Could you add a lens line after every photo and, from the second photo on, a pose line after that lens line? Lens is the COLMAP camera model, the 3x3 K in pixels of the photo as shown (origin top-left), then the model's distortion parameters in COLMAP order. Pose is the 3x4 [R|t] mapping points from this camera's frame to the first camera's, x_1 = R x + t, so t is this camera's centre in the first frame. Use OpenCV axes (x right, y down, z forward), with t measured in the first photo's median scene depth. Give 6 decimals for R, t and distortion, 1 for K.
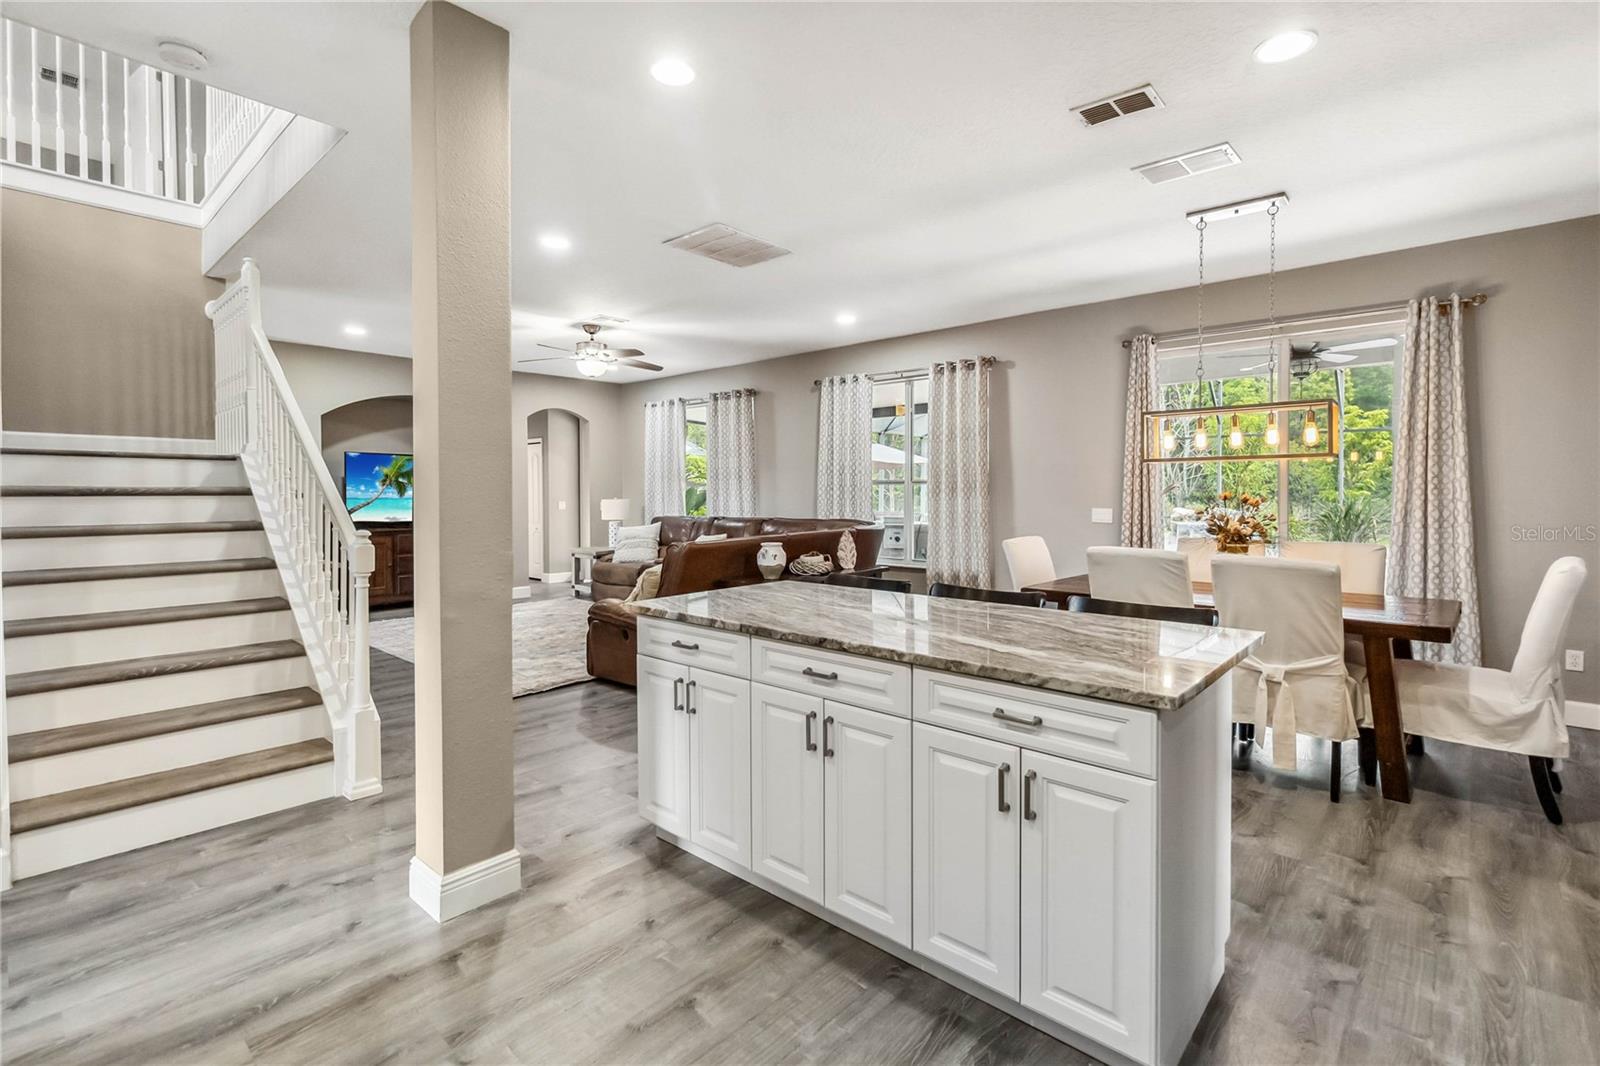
lens RADIAL K [[756.8, 0, 799.0], [0, 756.8, 515.3], [0, 0, 1]] dist [0.000901, 0.000262]
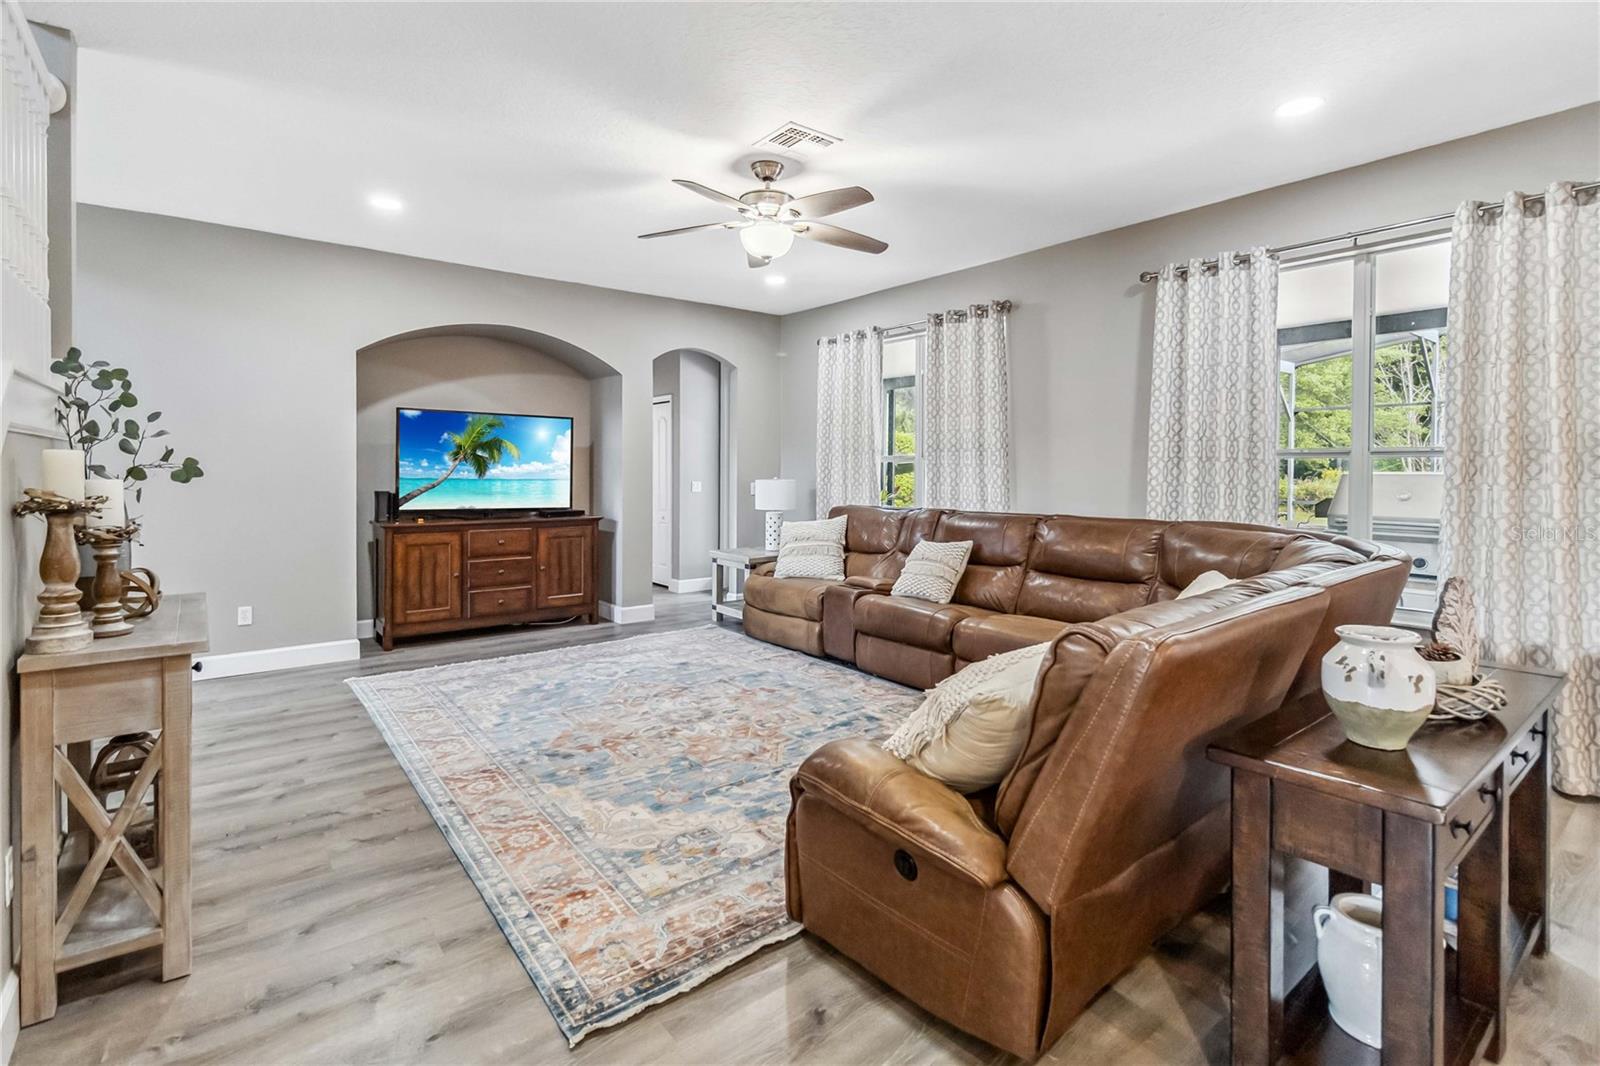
lens RADIAL K [[751.6, 0, 798.3], [0, 751.6, 478.3], [0, 0, 1]] dist [0.000436, 0.000140]
pose [[0.988489, 0.001451, -0.151287, -0.125452], [-0.003883, 0.999868, -0.015781, -0.012746], [0.151245, 0.016187, 0.988364, 0.350702]]
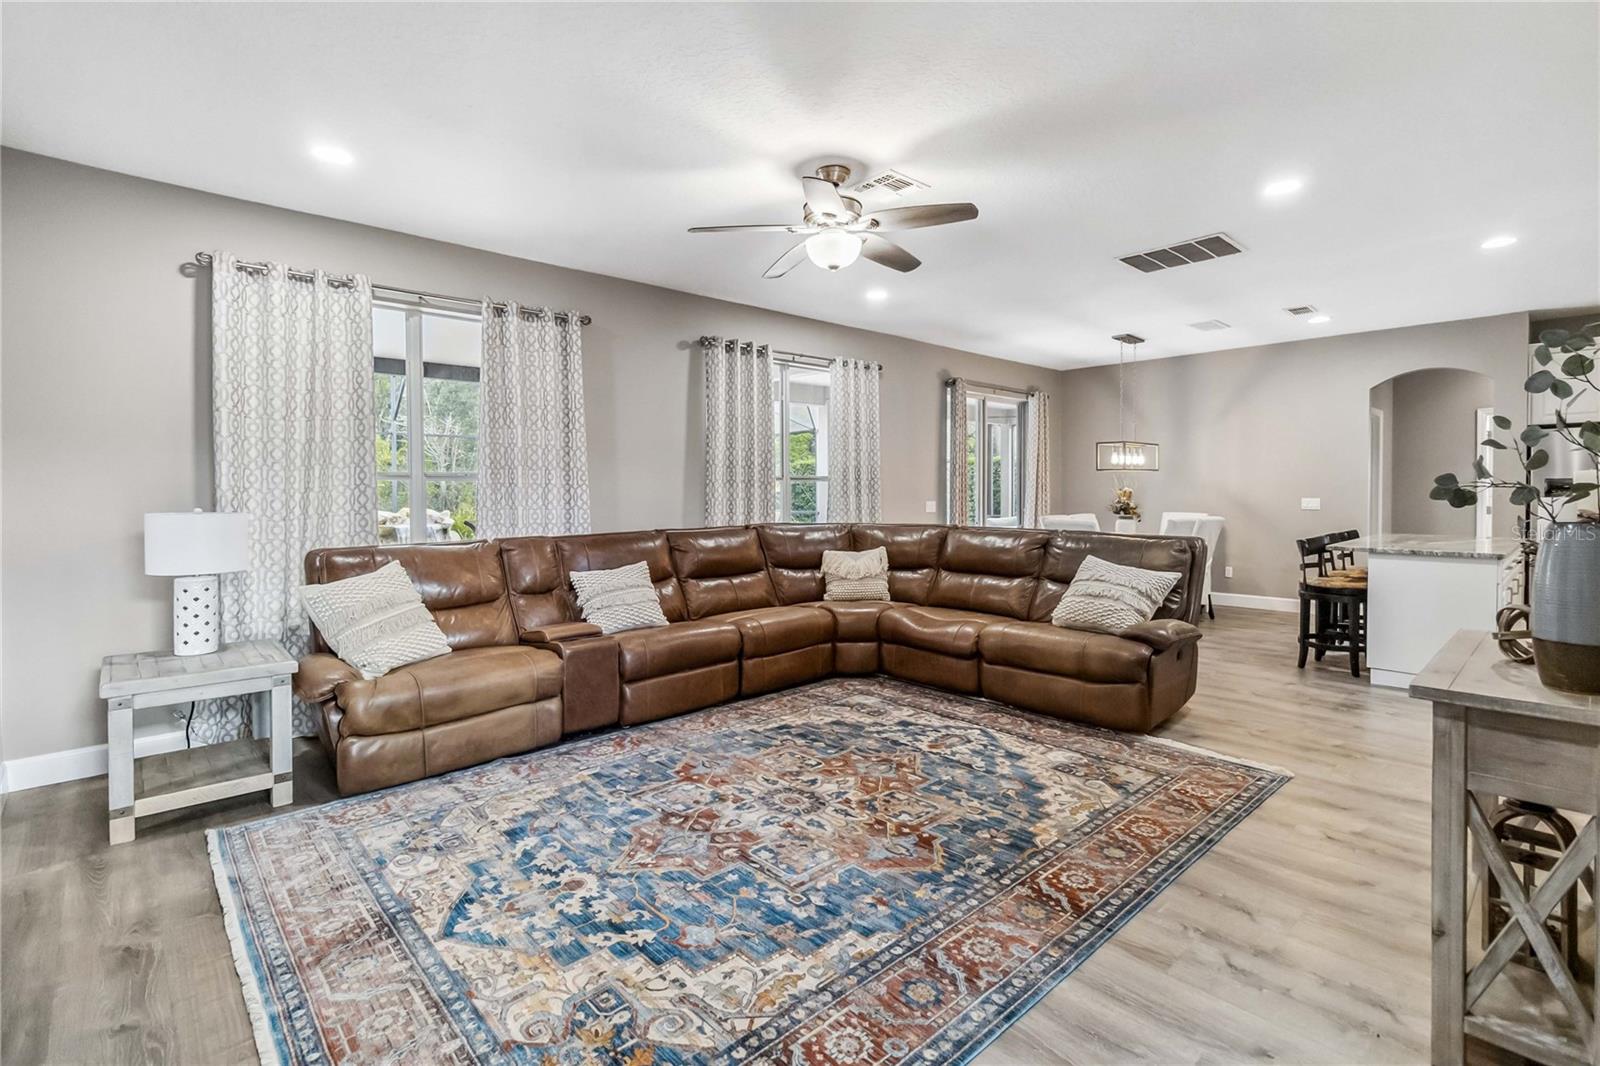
lens RADIAL K [[742.9, 0, 800.3], [0, 742.9, 505.5], [0, 0, 1]] dist [-0.001024, 0.000339]
pose [[0.068241, -0.021807, 0.997431, -0.583099], [0.032849, 0.999268, 0.019599, -0.023040], [-0.997128, 0.031428, 0.068907, 0.736361]]
